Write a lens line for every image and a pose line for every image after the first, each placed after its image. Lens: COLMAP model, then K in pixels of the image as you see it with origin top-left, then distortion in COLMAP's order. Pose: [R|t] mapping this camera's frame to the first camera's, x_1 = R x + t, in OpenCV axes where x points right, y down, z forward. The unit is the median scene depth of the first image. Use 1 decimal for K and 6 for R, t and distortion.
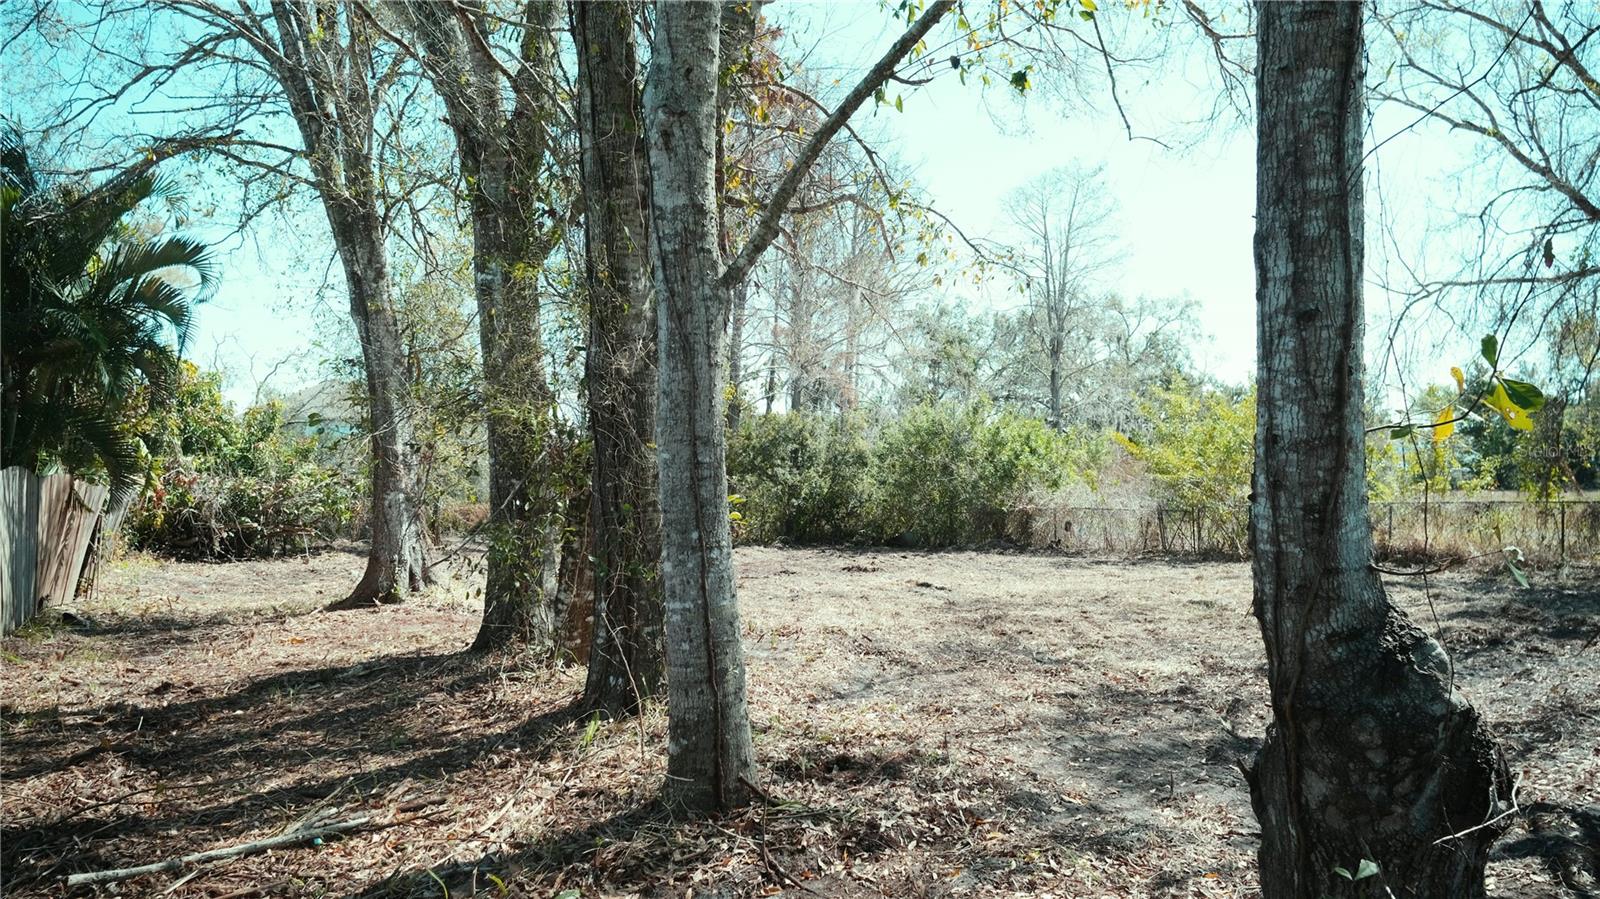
lens RADIAL K [[1013.1, 0, 808.9], [0, 1013.1, 450.4], [0, 0, 1]] dist [0.089845, -0.118794]
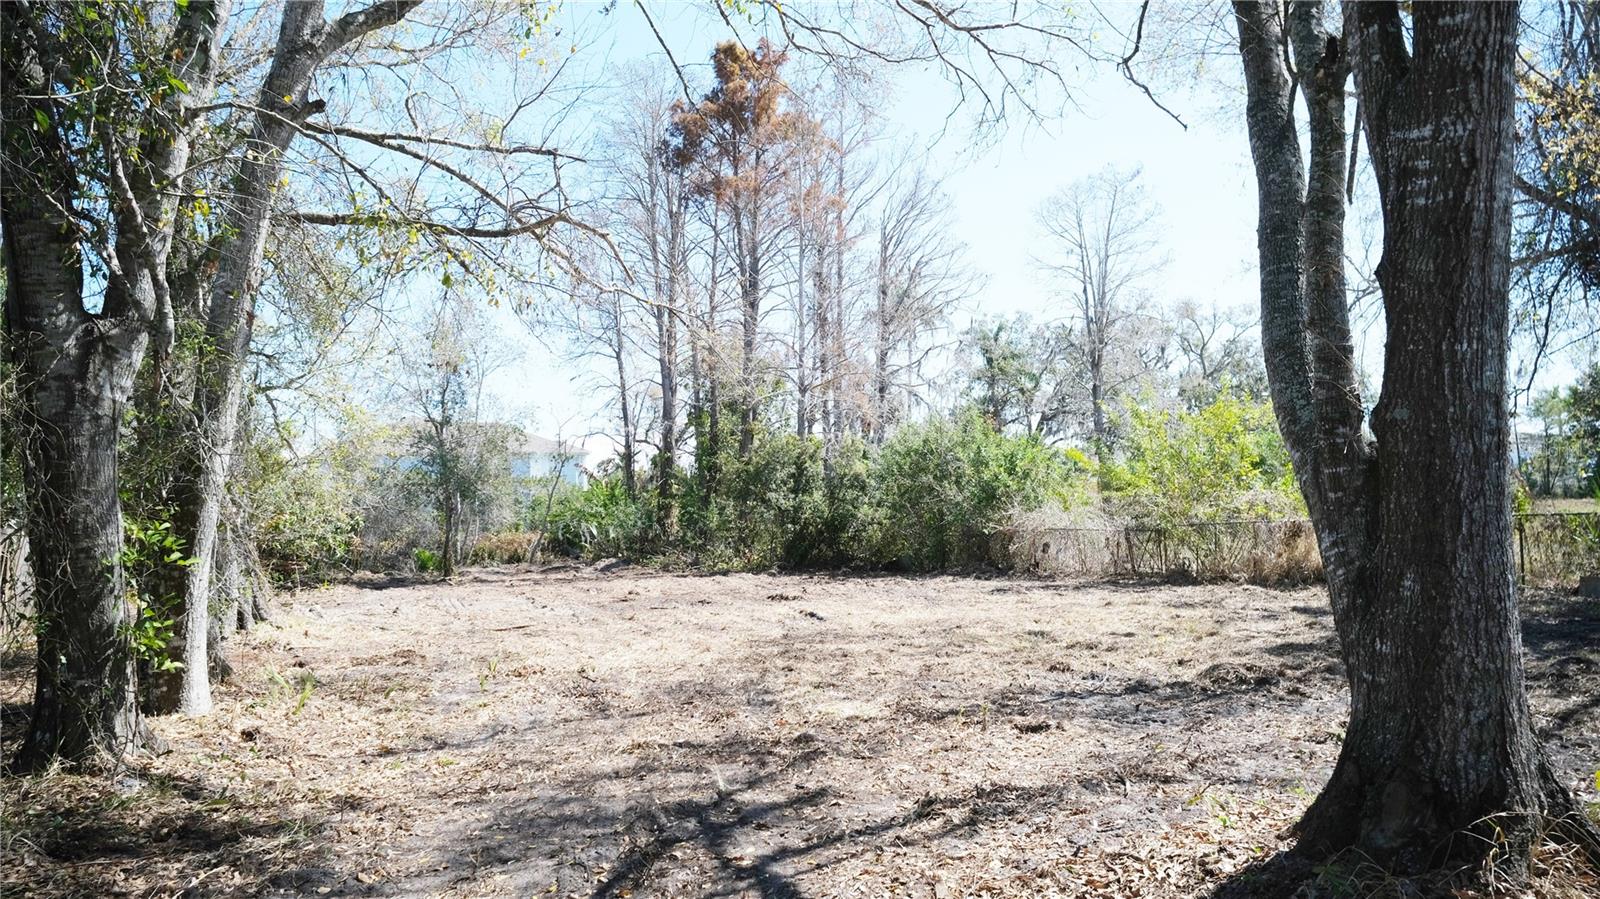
lens RADIAL K [[1013.1, 0, 808.9], [0, 1013.1, 450.4], [0, 0, 1]] dist [0.089845, -0.118794]
pose [[0.993111, -0.026830, -0.114067, 0.132062], [0.024373, 0.999441, -0.022882, -0.000455], [0.114617, 0.019944, 0.993210, 0.025455]]
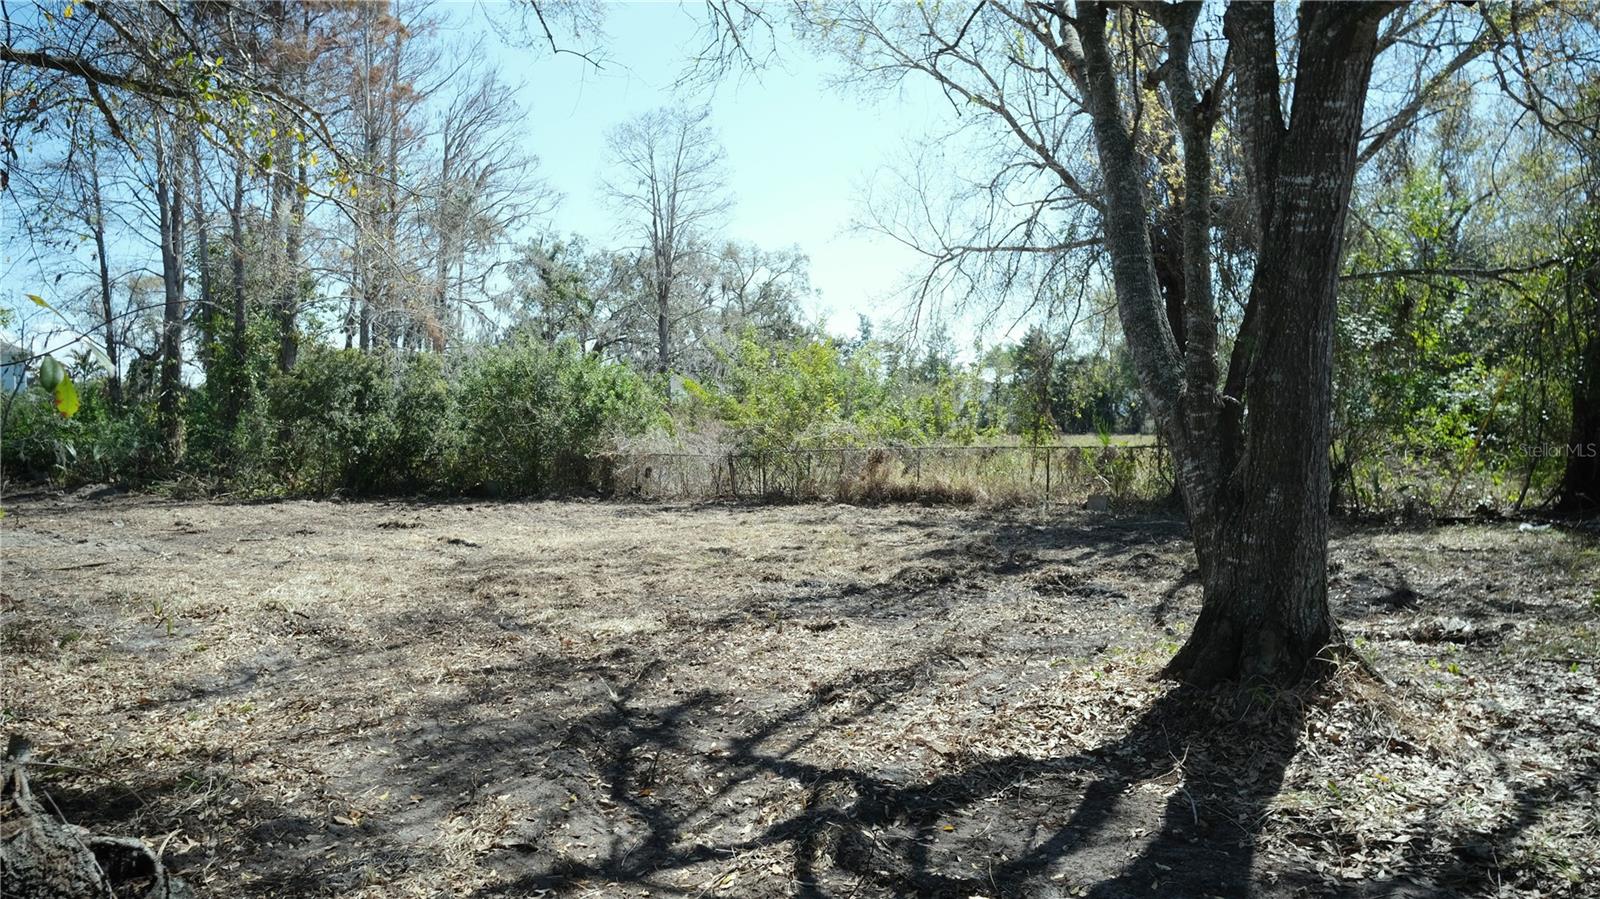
lens RADIAL K [[1013.1, 0, 808.9], [0, 1013.1, 450.4], [0, 0, 1]] dist [0.089845, -0.118794]
pose [[0.939520, -0.005641, 0.342449, 0.056900], [-0.013337, 0.998503, 0.053039, -0.001682], [-0.342236, -0.054399, 0.938038, 0.017766]]
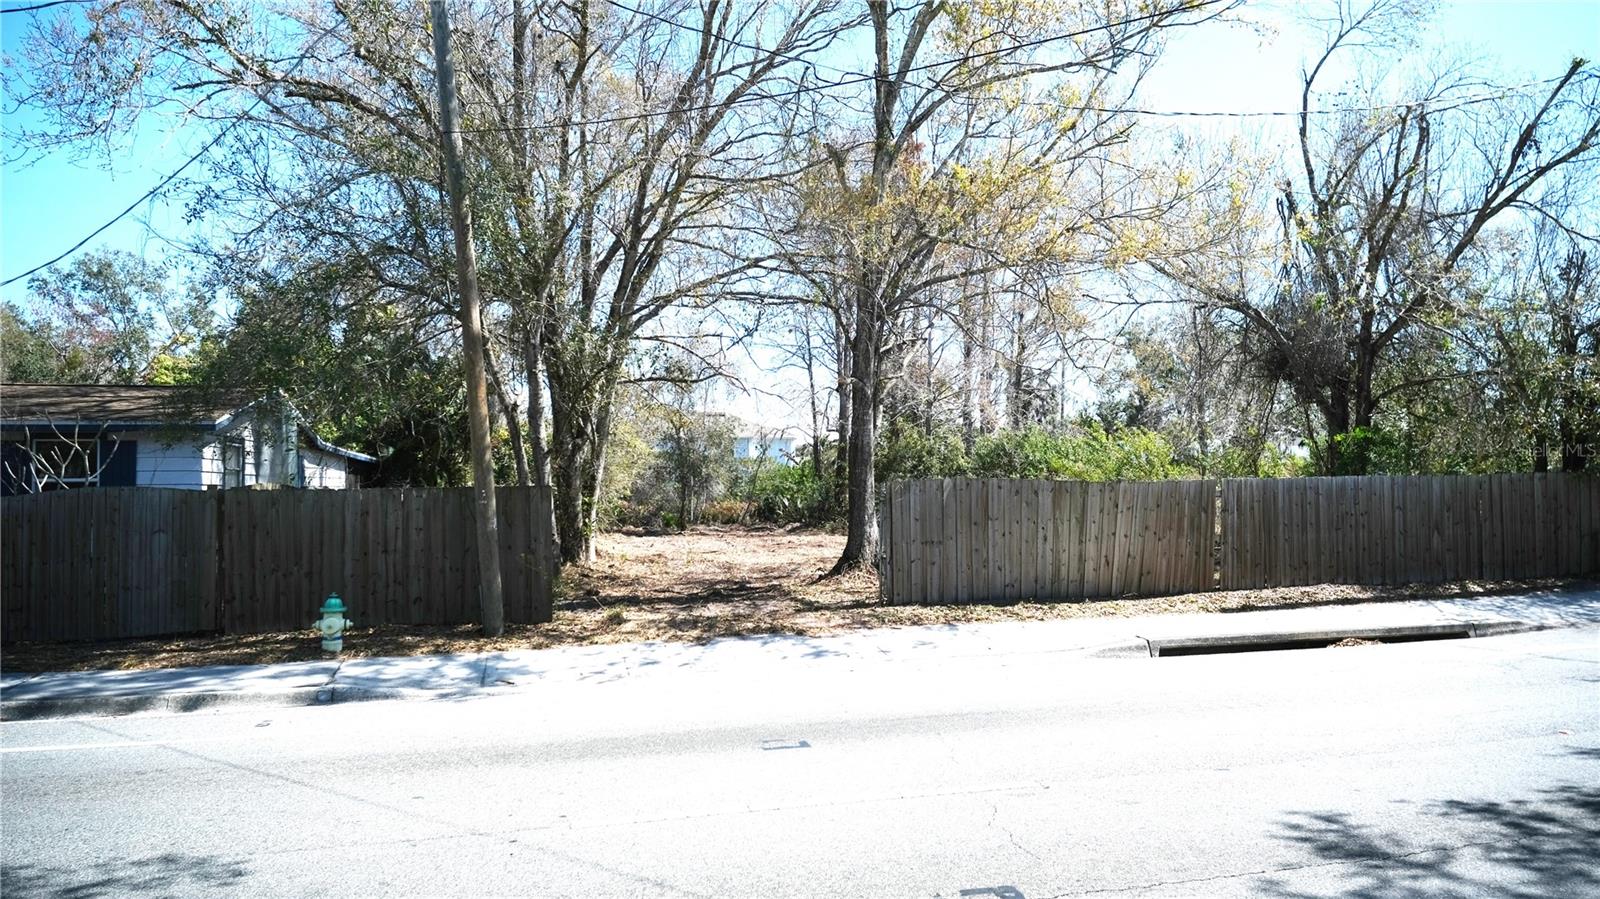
lens RADIAL K [[1013.1, 0, 808.9], [0, 1013.1, 450.4], [0, 0, 1]] dist [0.089845, -0.118794]
pose [[0.943398, -0.011541, -0.331463, 0.342826], [0.011767, 0.999930, -0.001327, -0.022421], [0.331455, -0.002648, 0.943467, -0.378921]]
